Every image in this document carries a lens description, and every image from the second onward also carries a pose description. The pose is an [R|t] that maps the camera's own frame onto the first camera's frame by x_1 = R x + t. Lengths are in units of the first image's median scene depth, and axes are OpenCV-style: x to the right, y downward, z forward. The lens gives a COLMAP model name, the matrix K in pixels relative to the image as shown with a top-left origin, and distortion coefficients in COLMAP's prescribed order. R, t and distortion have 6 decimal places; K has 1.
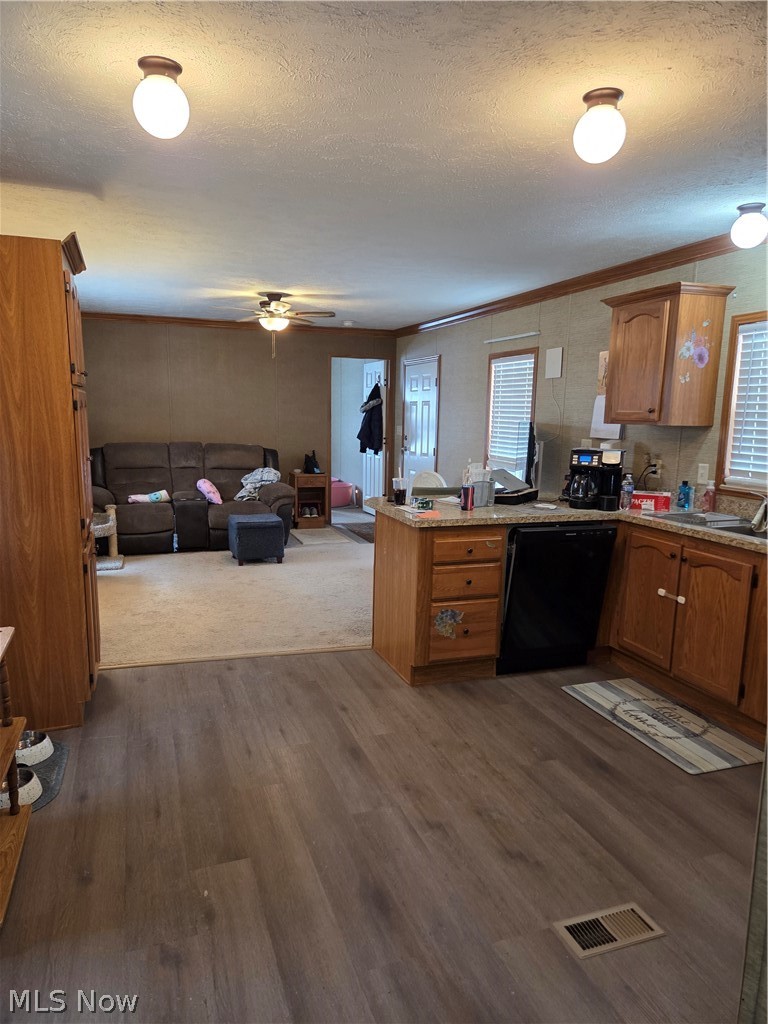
lens RADIAL K [[684.1, 0, 385.4], [0, 684.1, 532.8], [0, 0, 1]] dist [0.002060, 0.000313]
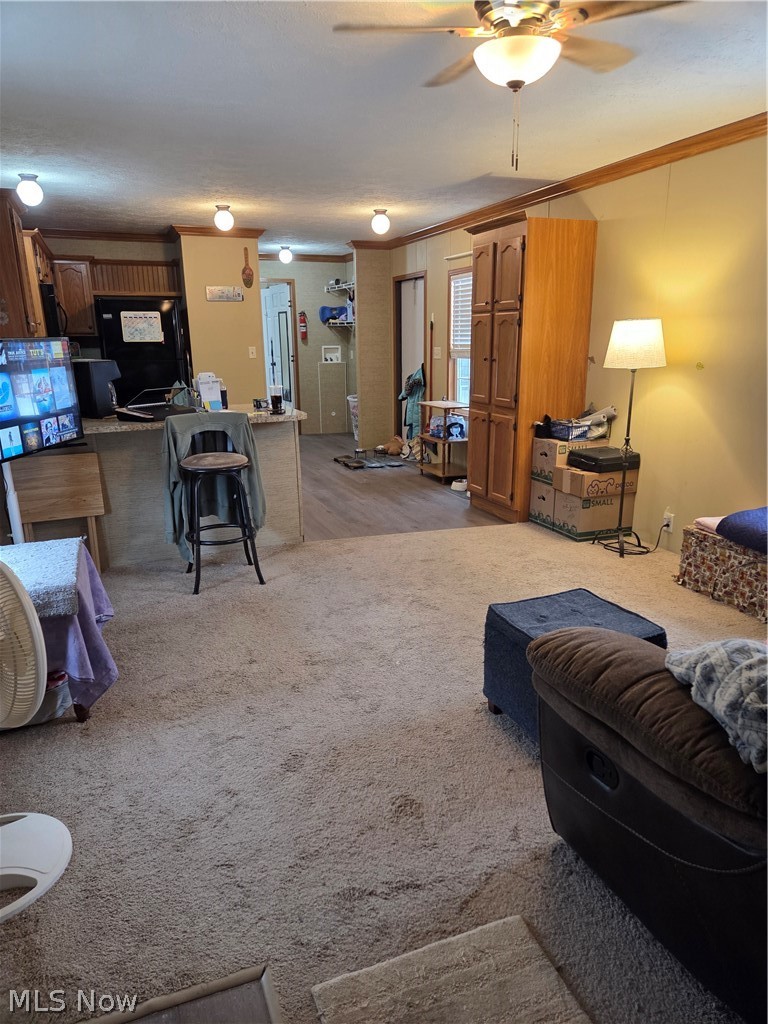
lens RADIAL K [[684.1, 0, 385.4], [0, 684.1, 532.8], [0, 0, 1]] dist [0.002060, 0.000313]
pose [[-0.999608, 0.002768, -0.027842, -0.172604], [-0.009959, 0.894740, 0.446477, -0.495732], [0.026147, 0.446579, -0.894362, 2.845611]]
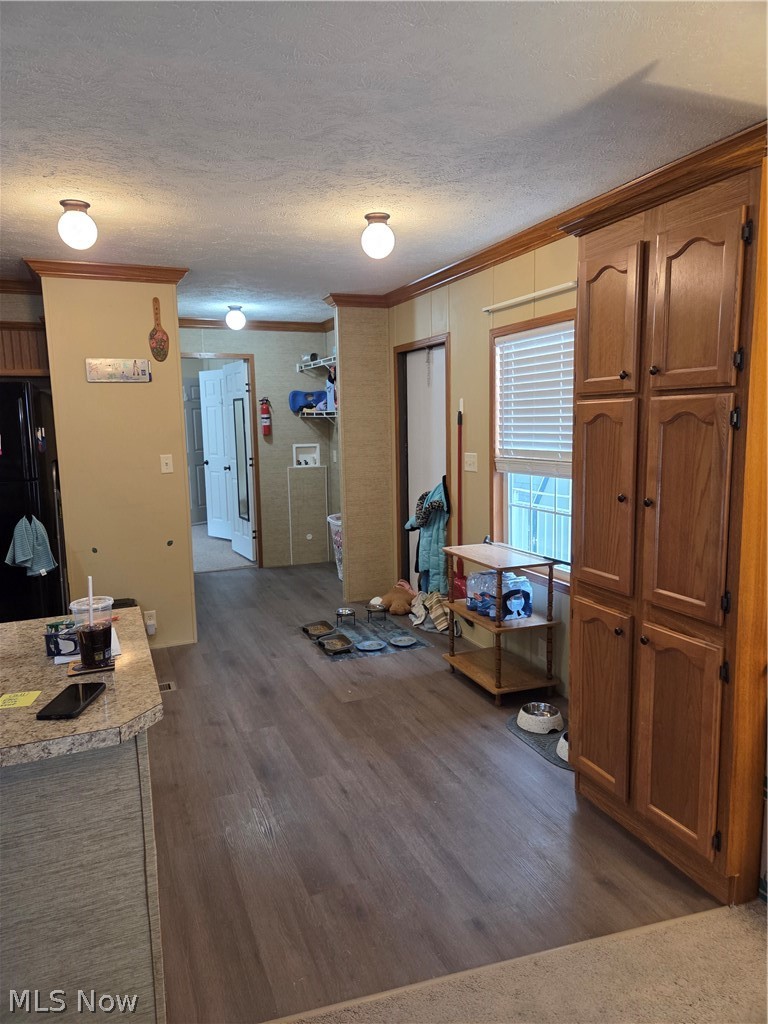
lens RADIAL K [[685.8, 0, 384.0], [0, 685.8, 512.0], [0, 0, 1]] dist [0.002289, 0.000524]
pose [[-0.999201, 0.008653, -0.039016, -0.180533], [-0.003866, 0.950767, 0.309881, -0.338344], [0.039777, 0.309785, -0.949974, 1.818824]]
